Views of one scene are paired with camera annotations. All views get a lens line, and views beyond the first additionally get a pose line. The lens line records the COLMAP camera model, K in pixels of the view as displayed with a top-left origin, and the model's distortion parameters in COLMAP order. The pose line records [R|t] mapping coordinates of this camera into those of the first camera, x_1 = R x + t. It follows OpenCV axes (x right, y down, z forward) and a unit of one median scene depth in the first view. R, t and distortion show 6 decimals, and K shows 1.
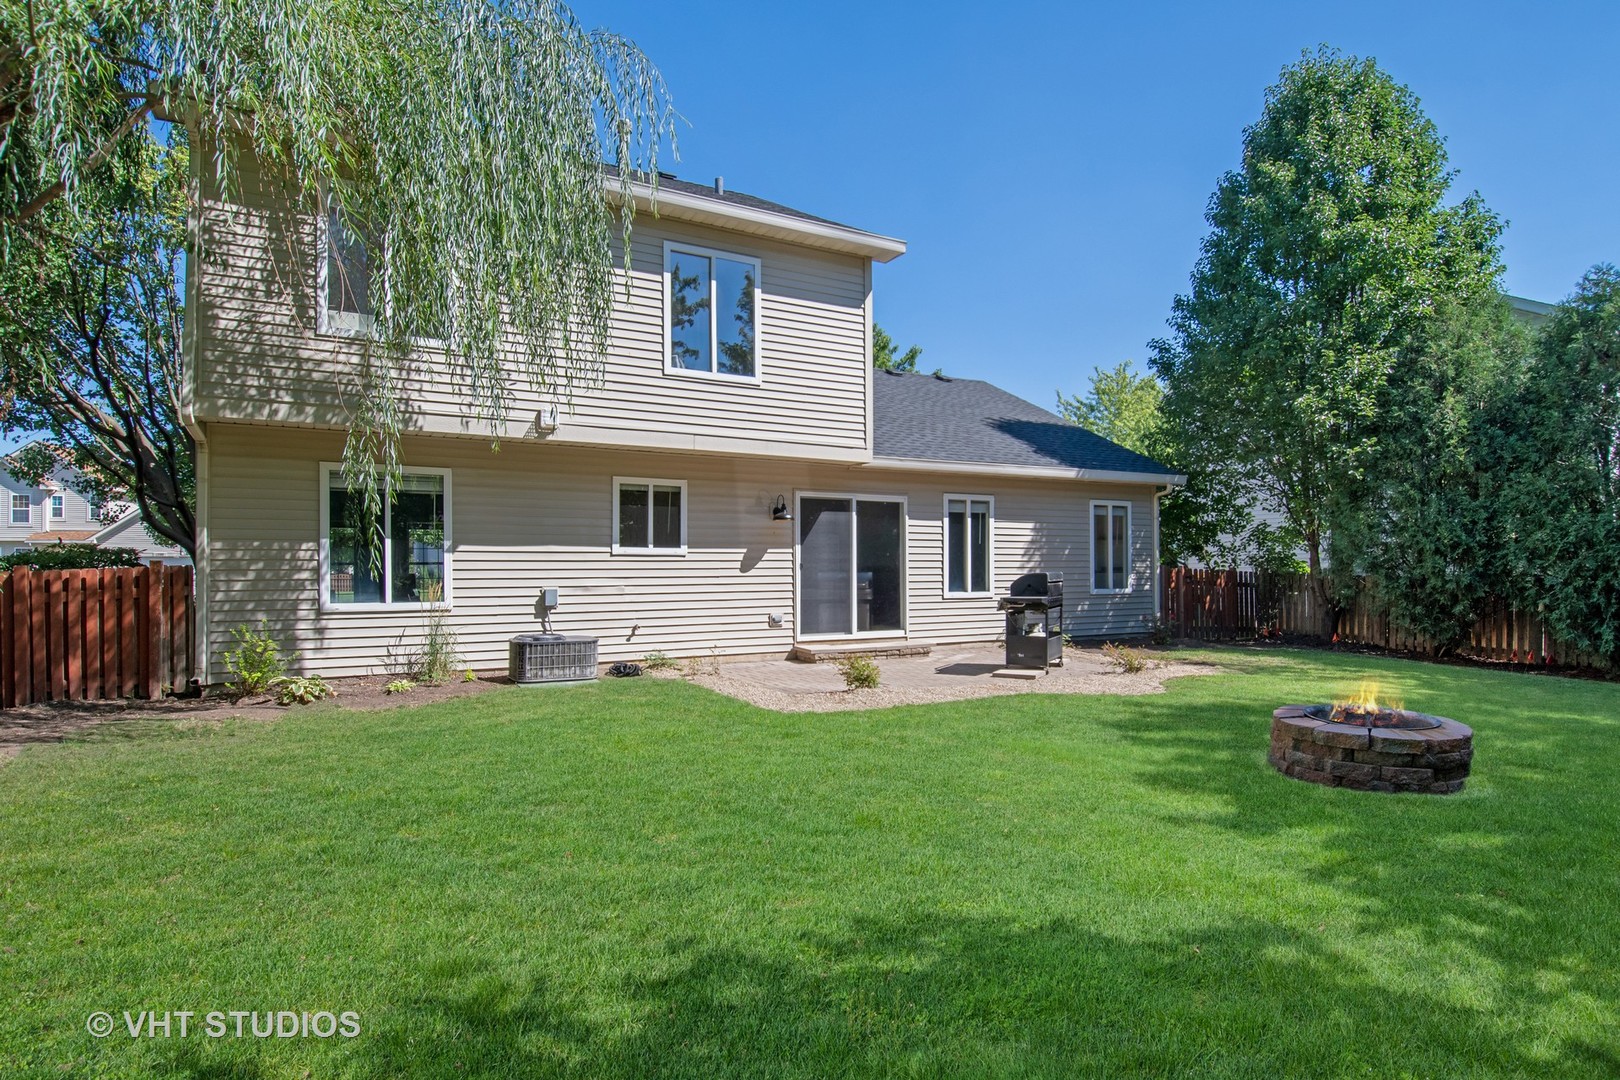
lens RADIAL K [[848.0, 0, 813.2], [0, 848.0, 550.7], [0, 0, 1]] dist [0.011015, -0.012349]
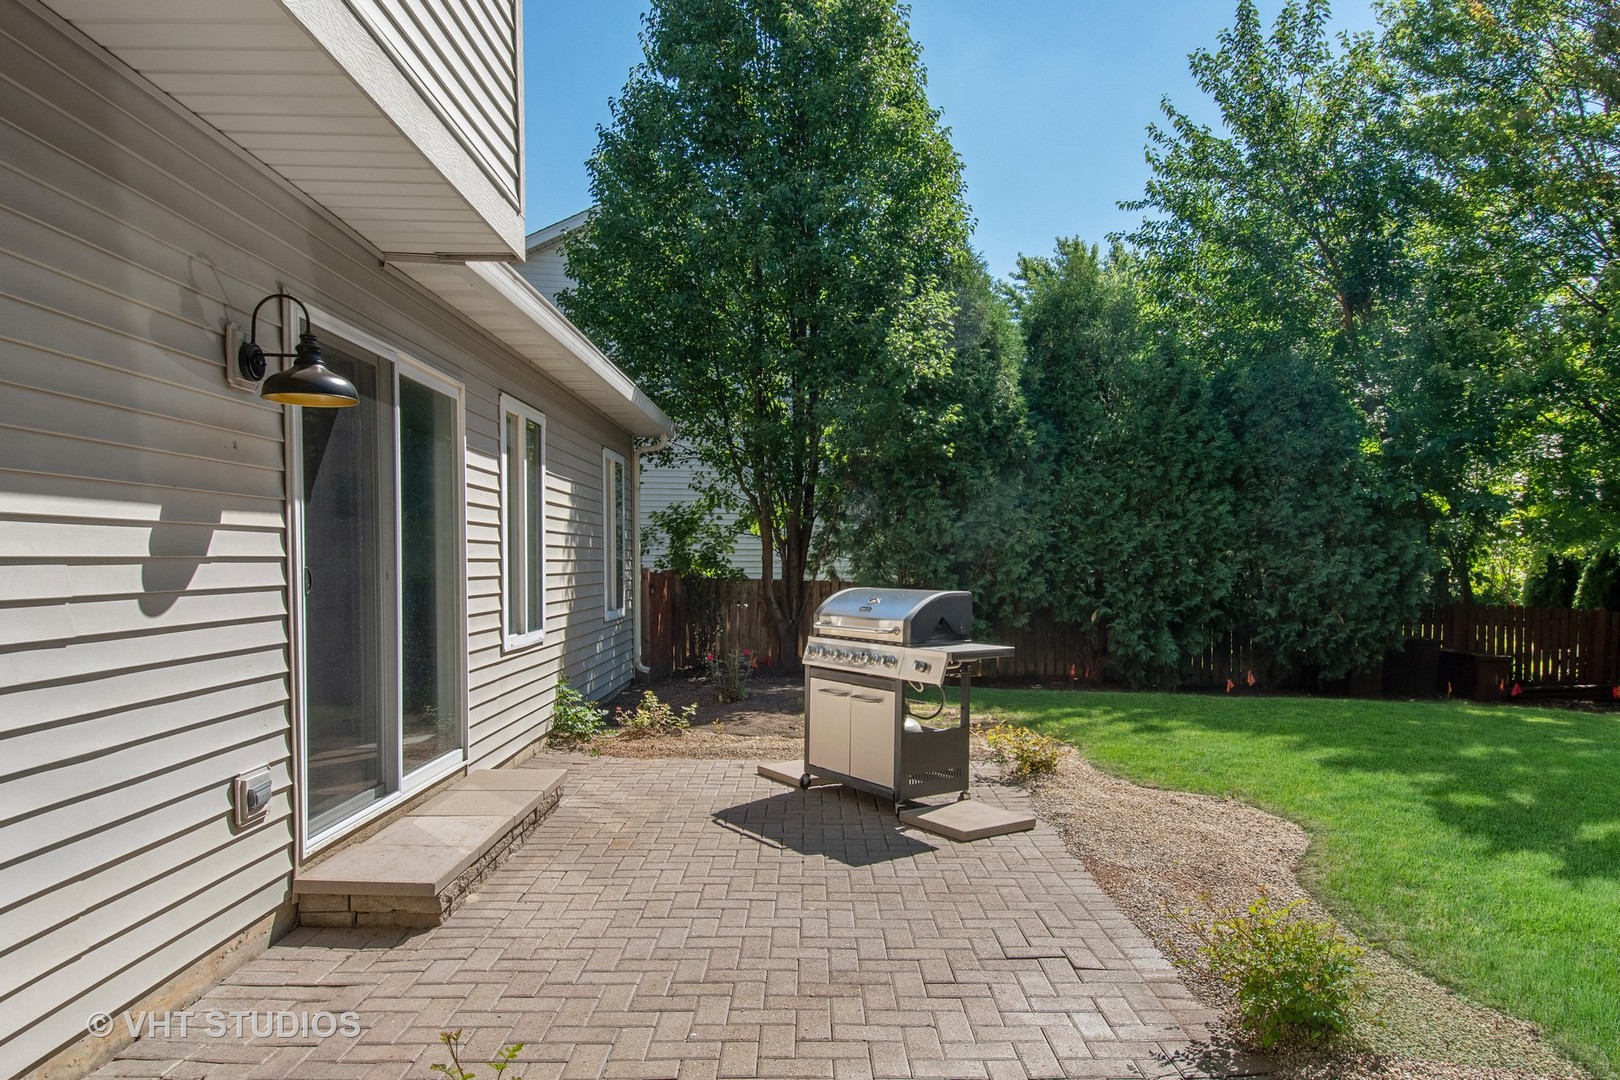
lens RADIAL K [[1015.5, 0, 815.4], [0, 1015.5, 583.9], [0, 0, 1]] dist [0.002373, 0.000105]
pose [[0.467421, -0.020122, 0.883806, -0.229956], [-0.011321, 0.999523, 0.028744, 0.008407], [-0.883962, -0.023441, 0.466970, 0.717710]]
